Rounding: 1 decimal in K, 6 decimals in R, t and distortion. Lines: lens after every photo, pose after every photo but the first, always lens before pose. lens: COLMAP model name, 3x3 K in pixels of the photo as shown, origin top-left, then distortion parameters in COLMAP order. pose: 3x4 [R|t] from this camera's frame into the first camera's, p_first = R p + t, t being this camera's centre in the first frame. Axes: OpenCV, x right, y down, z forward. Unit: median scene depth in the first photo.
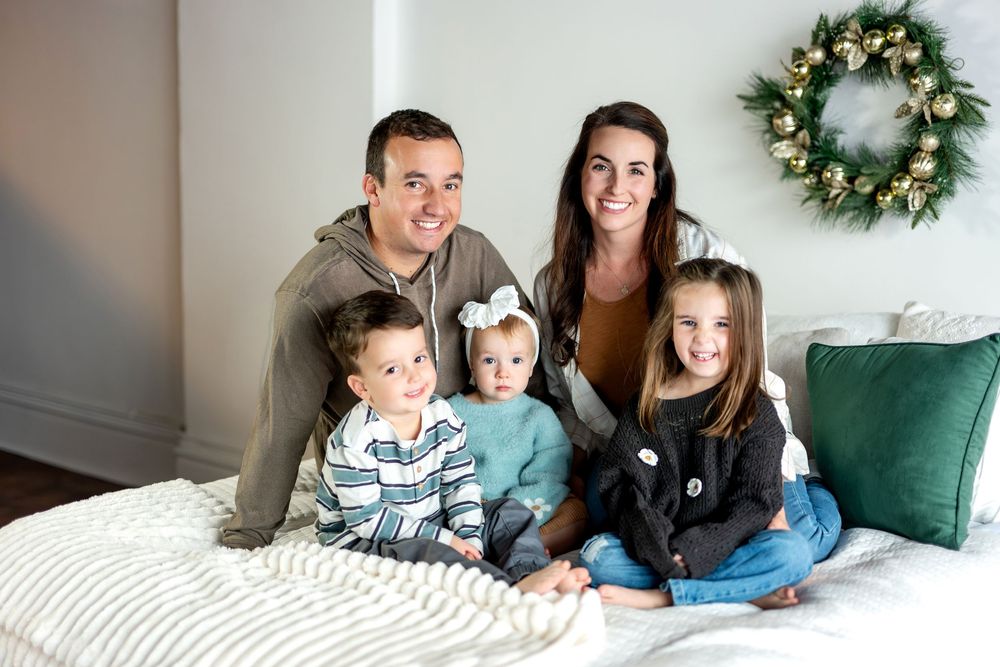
lens RADIAL K [[1455.6, 0, 478.1], [0, 1455.6, 331.2], [0, 0, 1]] dist [0.010082, -0.076677]
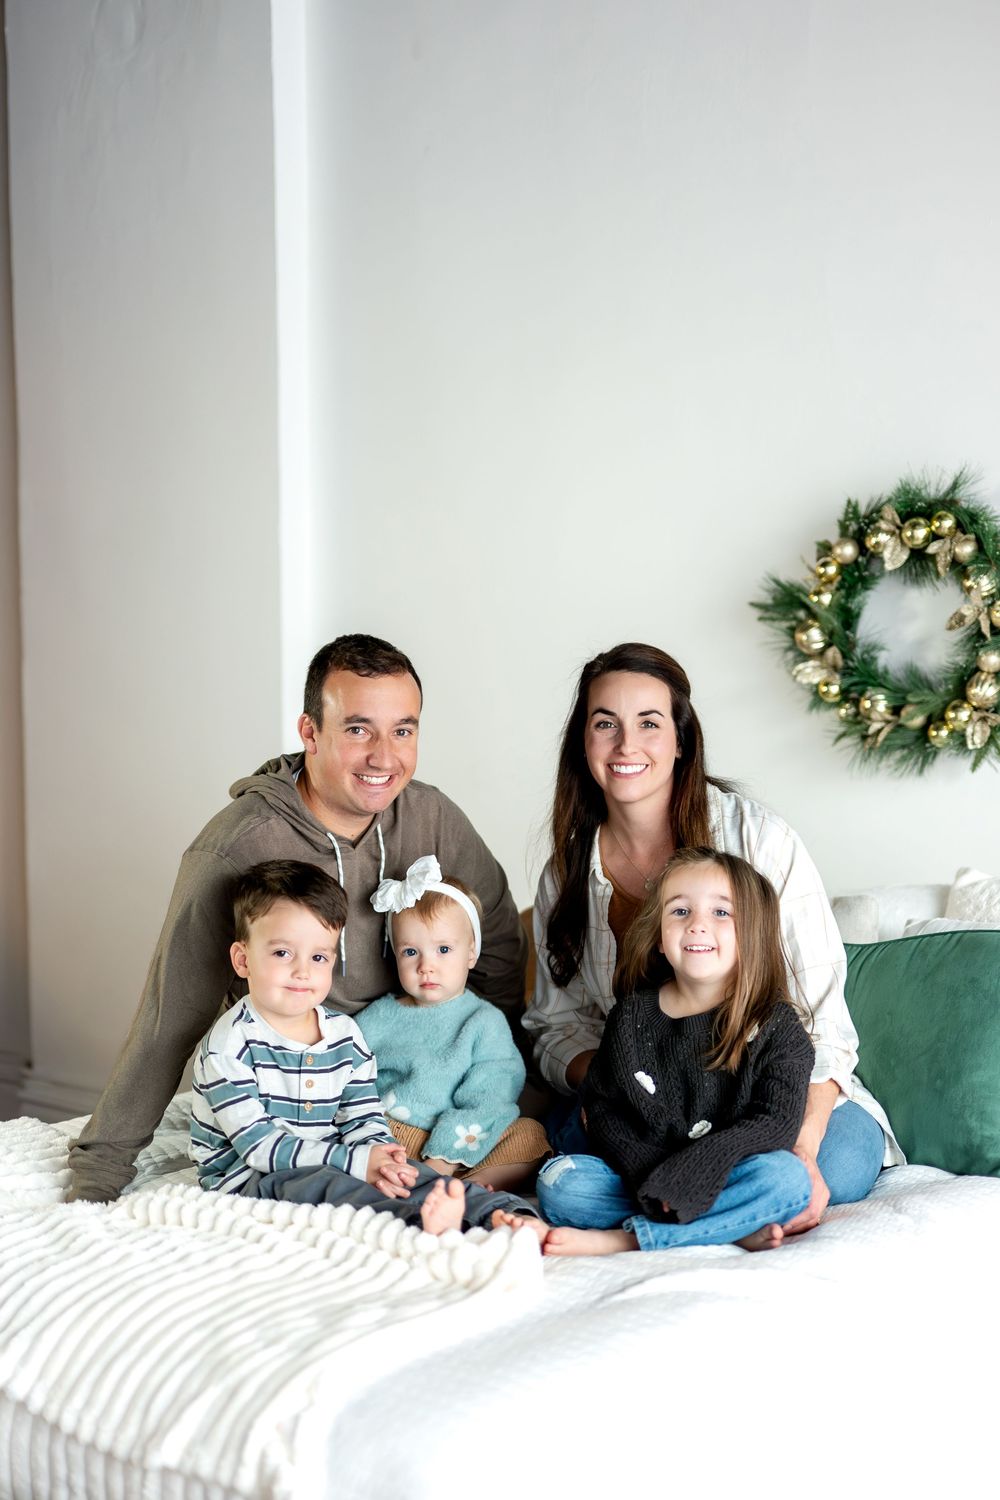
lens RADIAL K [[2199.1, 0, 503.8], [0, 2199.1, 749.3], [0, 0, 1]] dist [-0.013762, 0.166413]
pose [[0.999646, -0.022010, 0.014930, 0.031411], [0.023114, 0.996662, -0.078295, 0.003131], [-0.013157, 0.078612, 0.996818, -0.158364]]
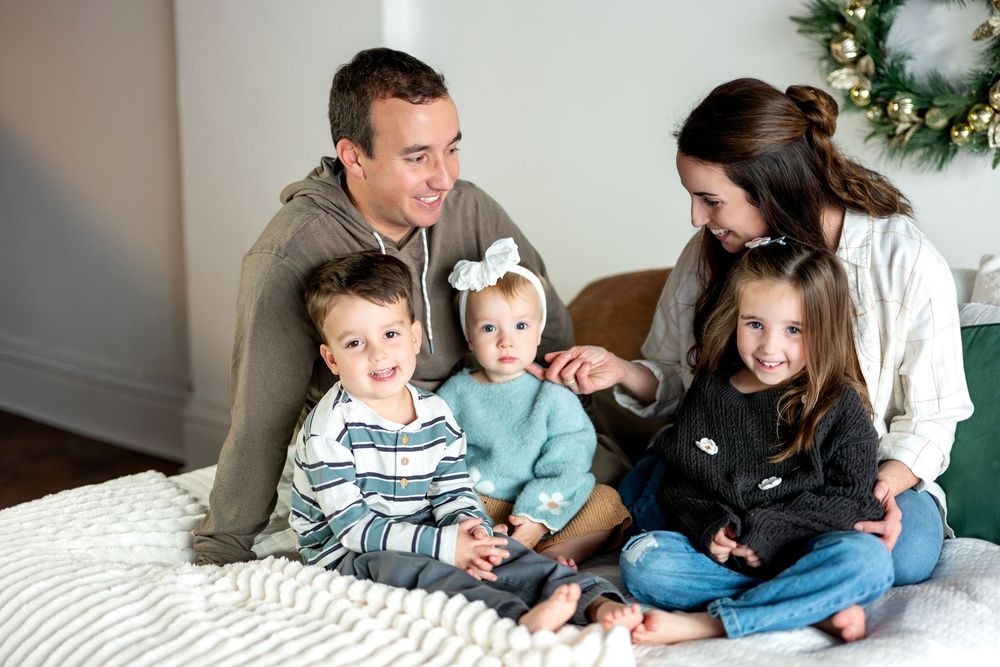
lens RADIAL K [[1451.0, 0, 495.8], [0, 1451.0, 338.7], [0, 0, 1]] dist [0.015141, -0.059632]
pose [[0.999808, -0.010991, -0.016208, 0.013400], [0.011800, 0.998644, 0.050704, -0.015794], [0.015629, -0.050886, 0.998582, 0.119758]]
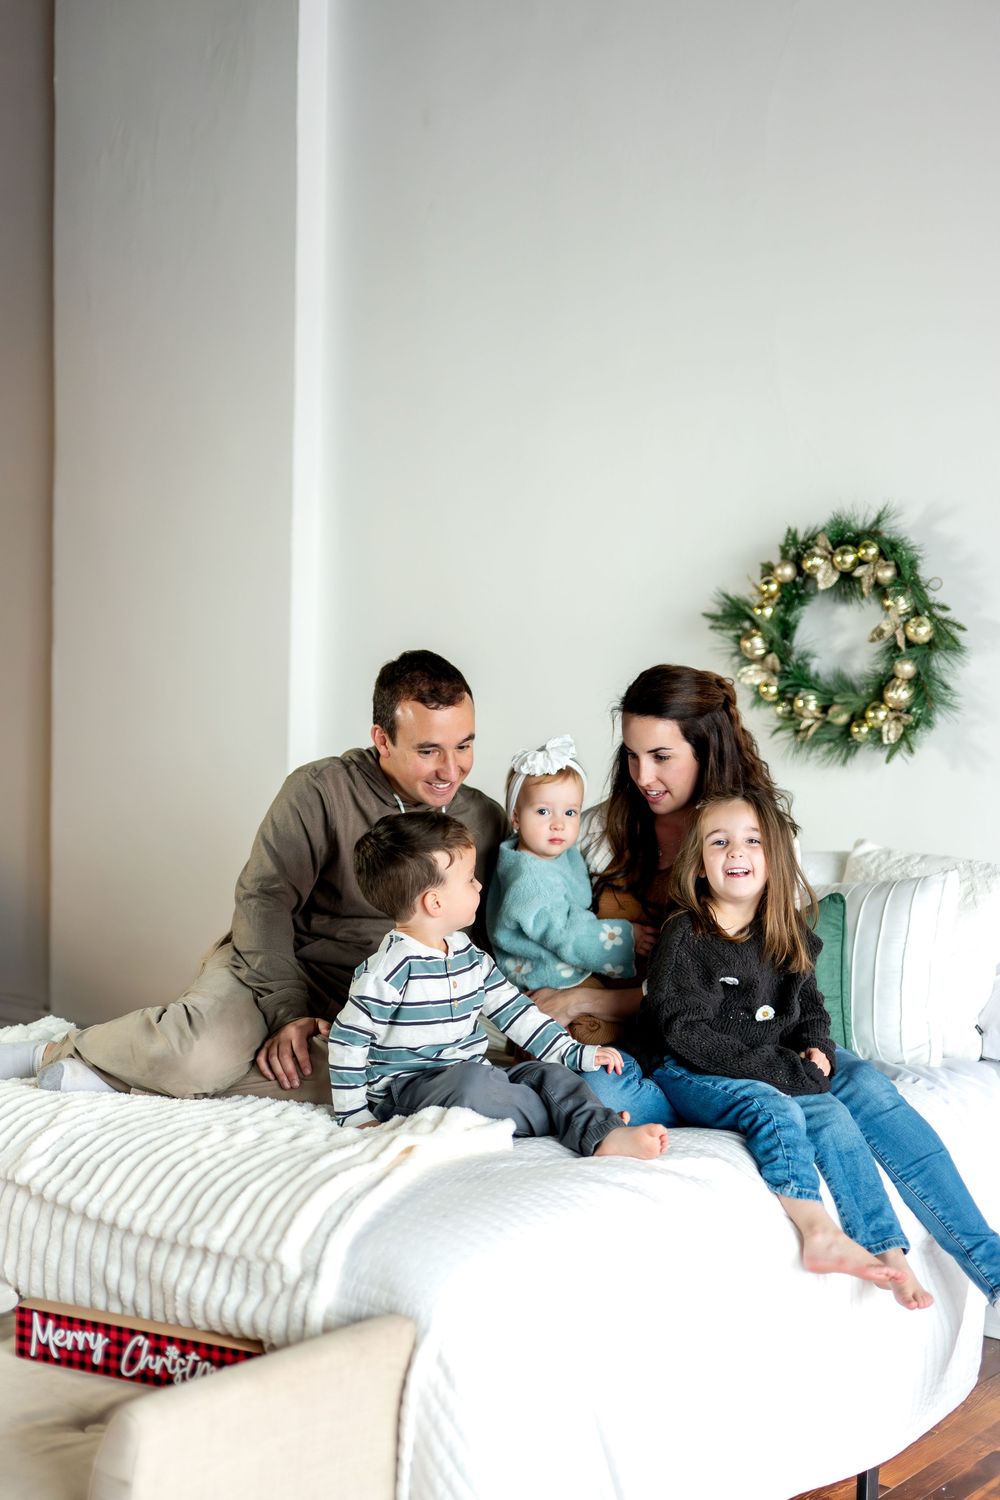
lens RADIAL K [[2176.5, 0, 506.1], [0, 2176.5, 747.9], [0, 0, 1]] dist [0.015141, -0.059632]
pose [[0.999599, 0.004616, 0.027945, 0.022034], [-0.002507, 0.997177, -0.075051, 0.022088], [-0.028212, 0.074951, 0.996788, -0.342049]]
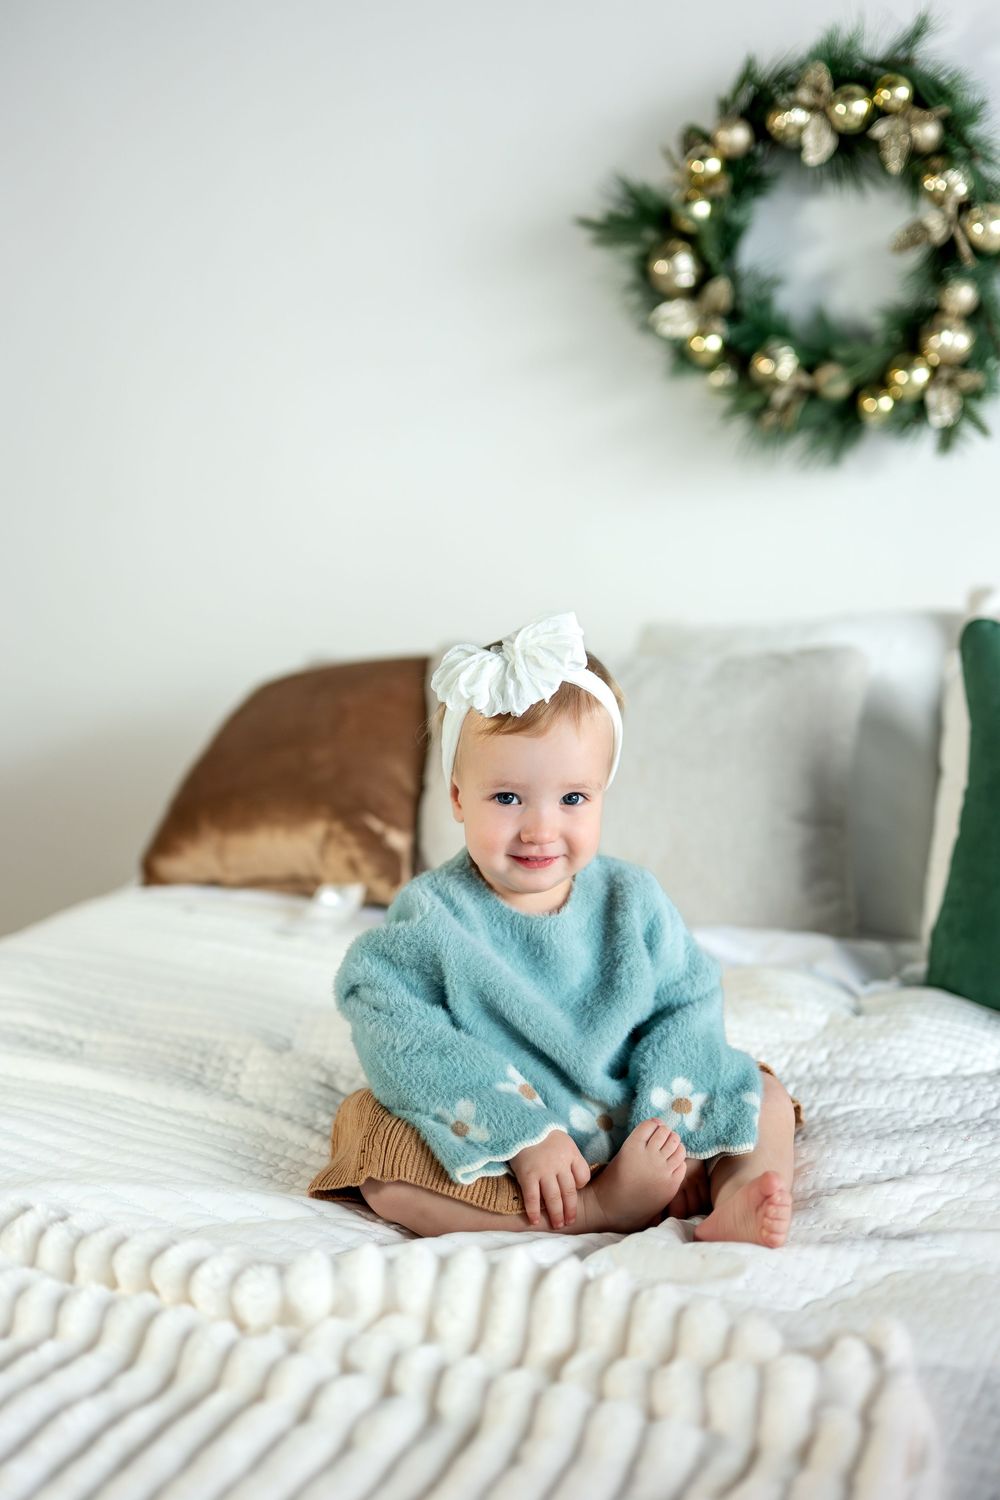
lens RADIAL K [[2176.5, 0, 506.1], [0, 2176.5, 747.9], [0, 0, 1]] dist [0.015141, -0.059632]
pose [[0.931724, -0.072685, 0.355819, -0.145606], [0.065093, 0.997324, 0.033280, 0.000017], [-0.357286, -0.007847, 0.933962, 0.295675]]
